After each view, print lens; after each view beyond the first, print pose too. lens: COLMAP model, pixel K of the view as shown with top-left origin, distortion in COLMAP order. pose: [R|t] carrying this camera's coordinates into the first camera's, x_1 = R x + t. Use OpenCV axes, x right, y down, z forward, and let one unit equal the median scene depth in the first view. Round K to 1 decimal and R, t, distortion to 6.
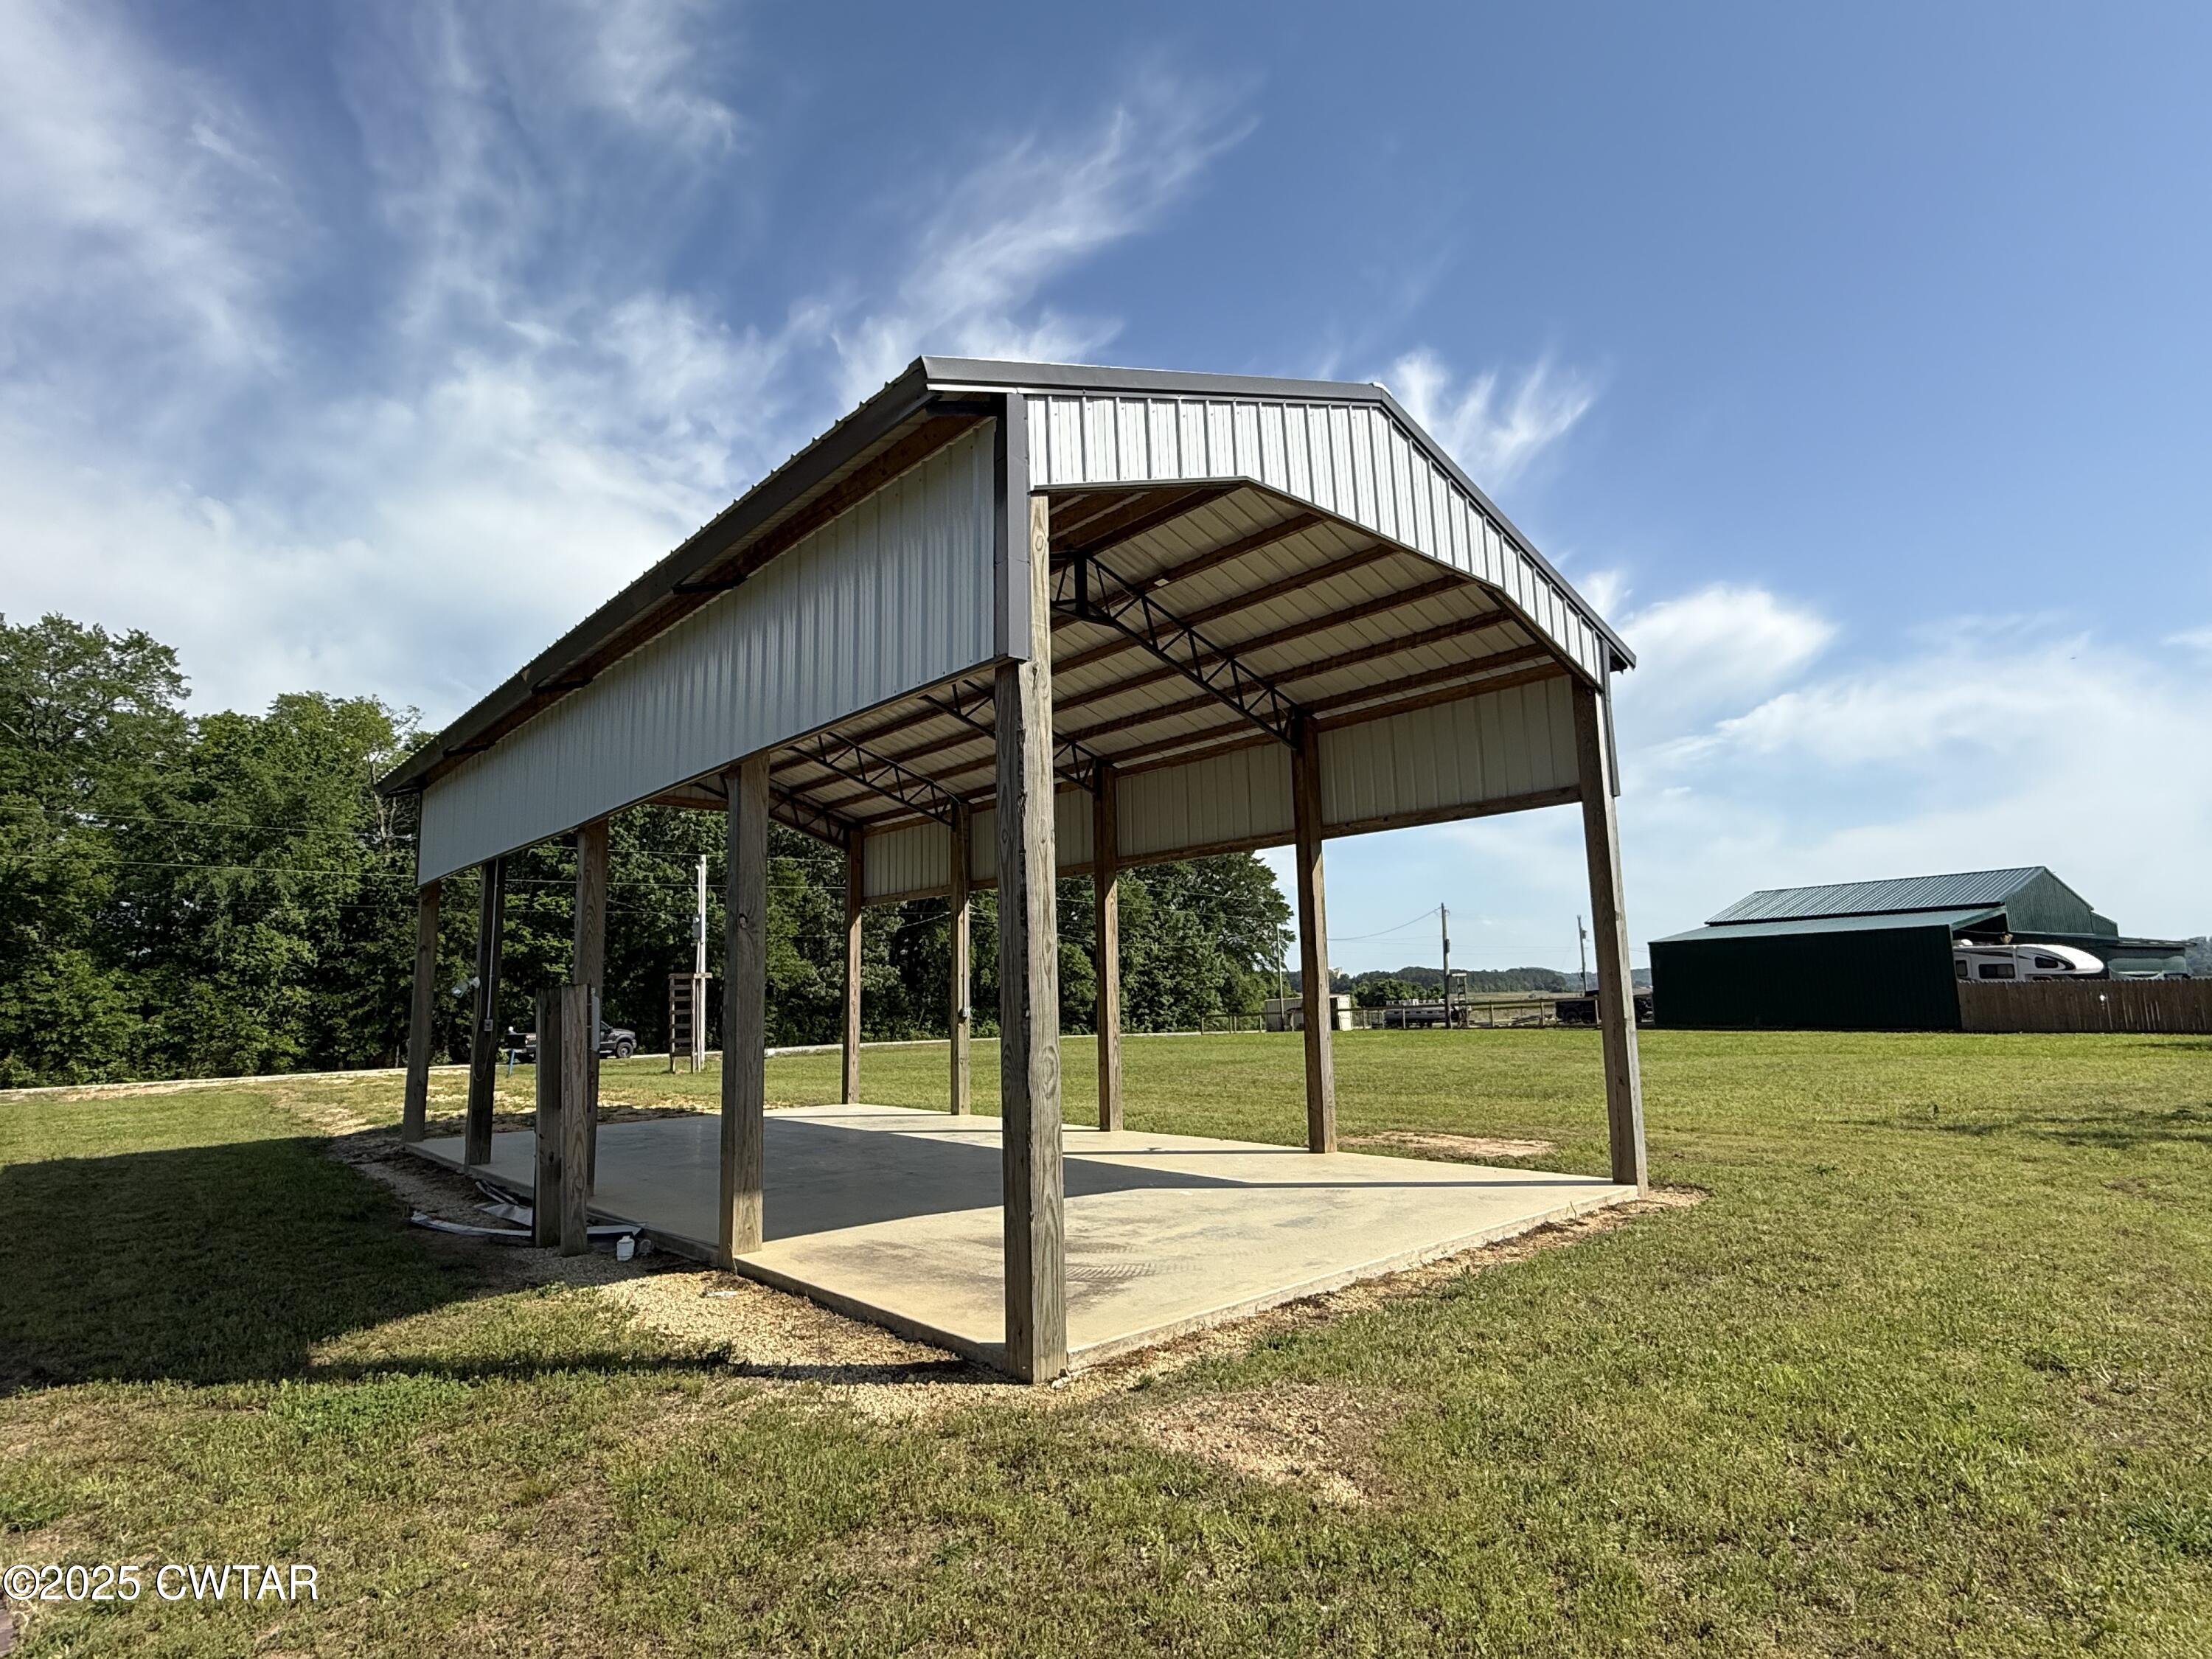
lens RADIAL K [[1154.0, 0, 1118.3], [0, 1154.0, 820.7], [0, 0, 1]] dist [-0.003113, 0.001009]
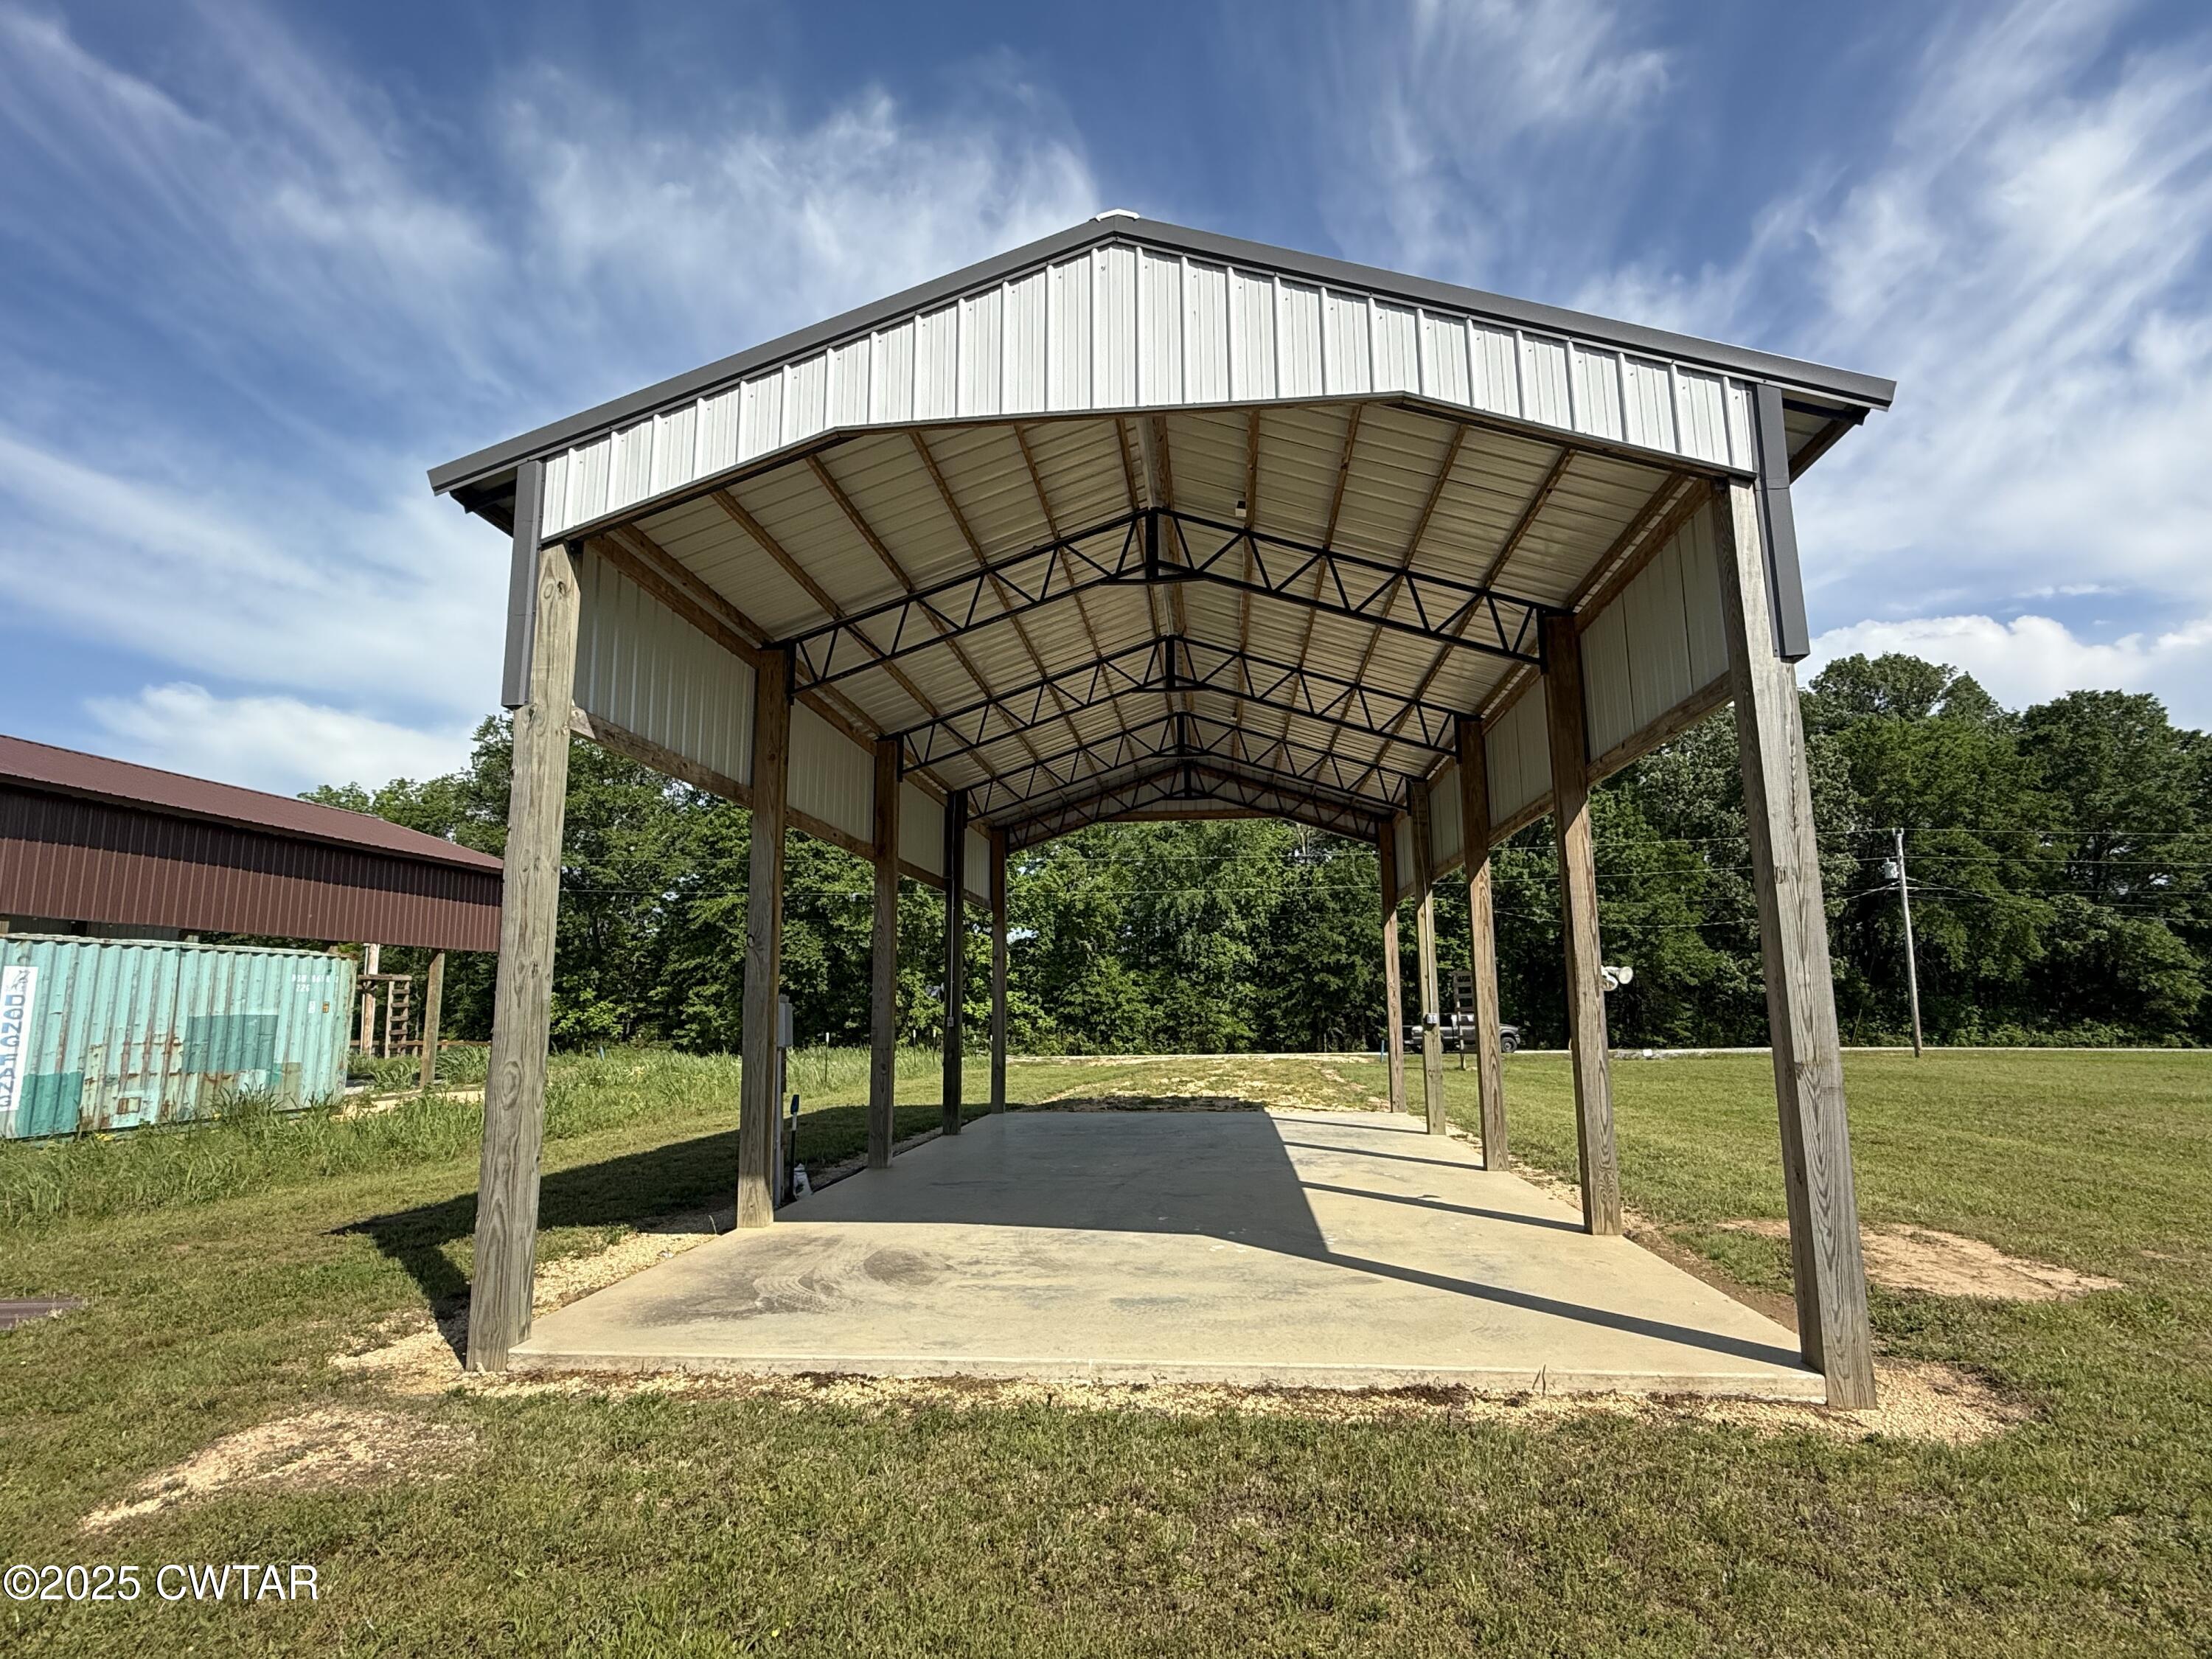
lens RADIAL K [[1154.0, 0, 1105.3], [0, 1154.0, 827.8], [0, 0, 1]] dist [-0.003113, 0.001009]
pose [[0.660429, -0.100933, -0.744074, 0.123111], [0.110035, 0.993236, -0.037067, 0.008708], [0.742782, -0.057394, 0.667068, 0.077321]]
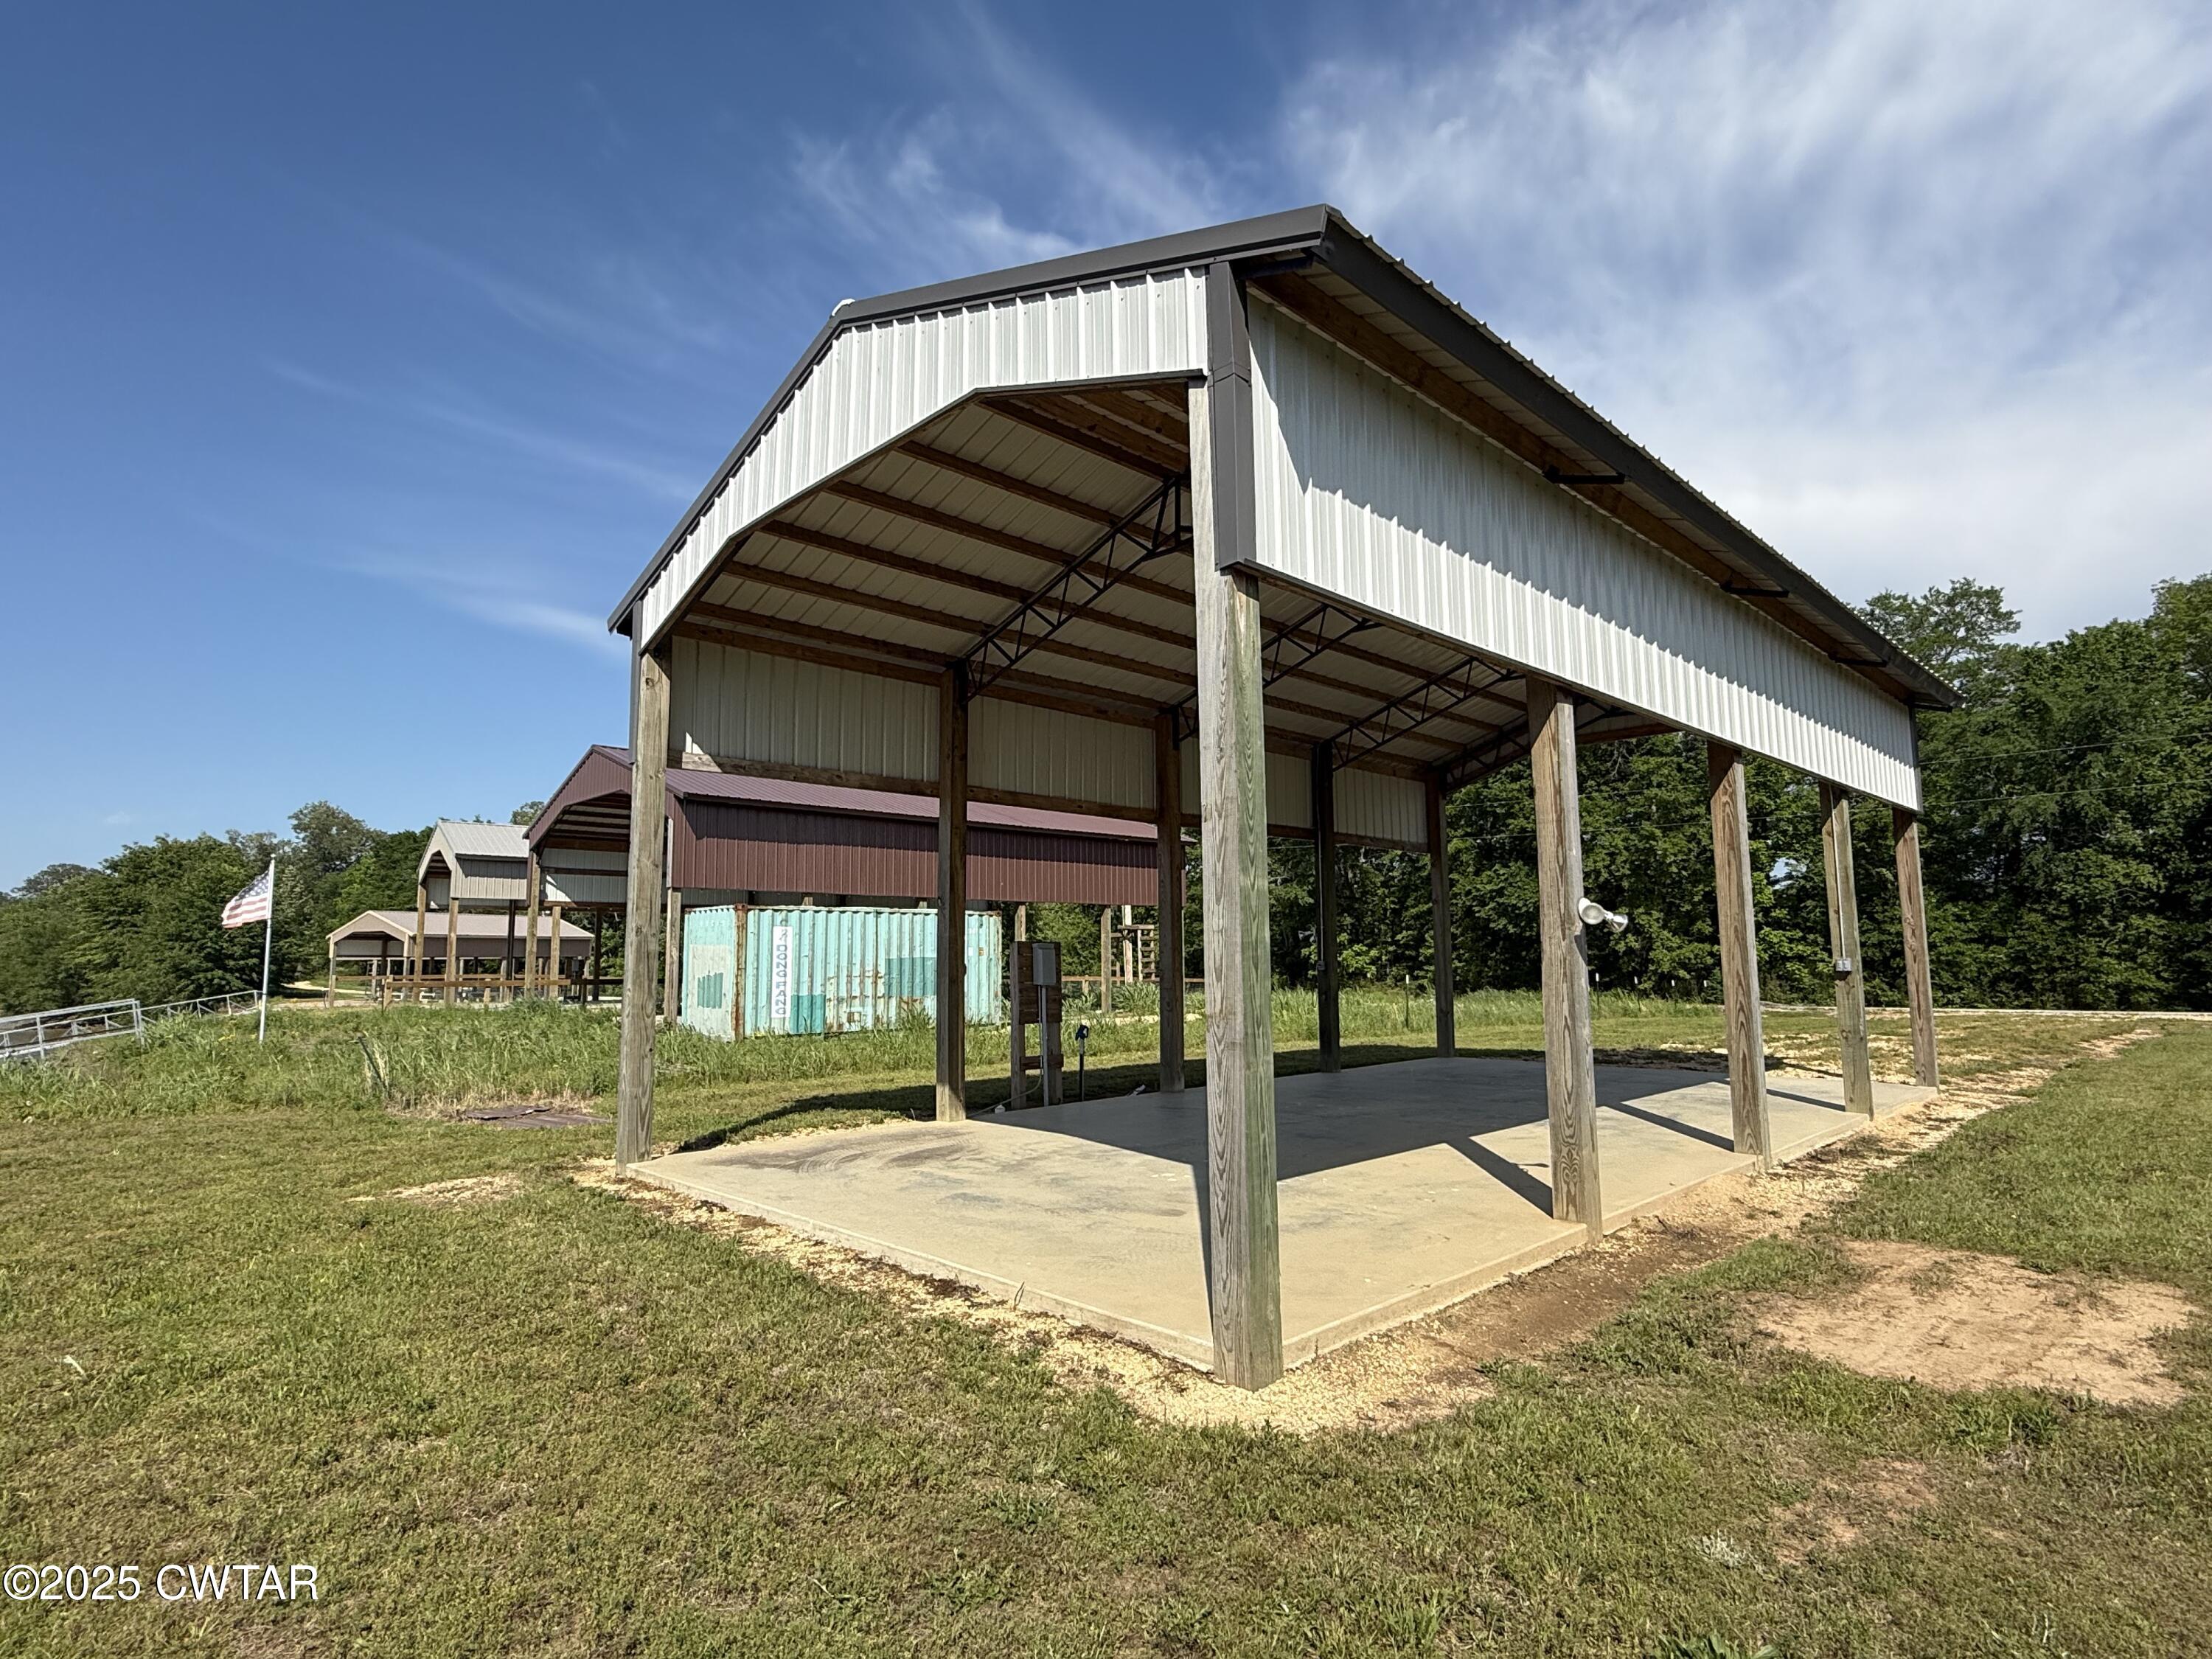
lens RADIAL K [[1154.0, 0, 1089.9], [0, 1154.0, 846.2], [0, 0, 1]] dist [-0.003113, 0.001009]
pose [[0.005924, -0.075096, -0.997159, 0.182845], [0.161380, 0.984177, -0.073160, 0.024298], [0.986875, -0.160488, 0.017949, 0.182954]]
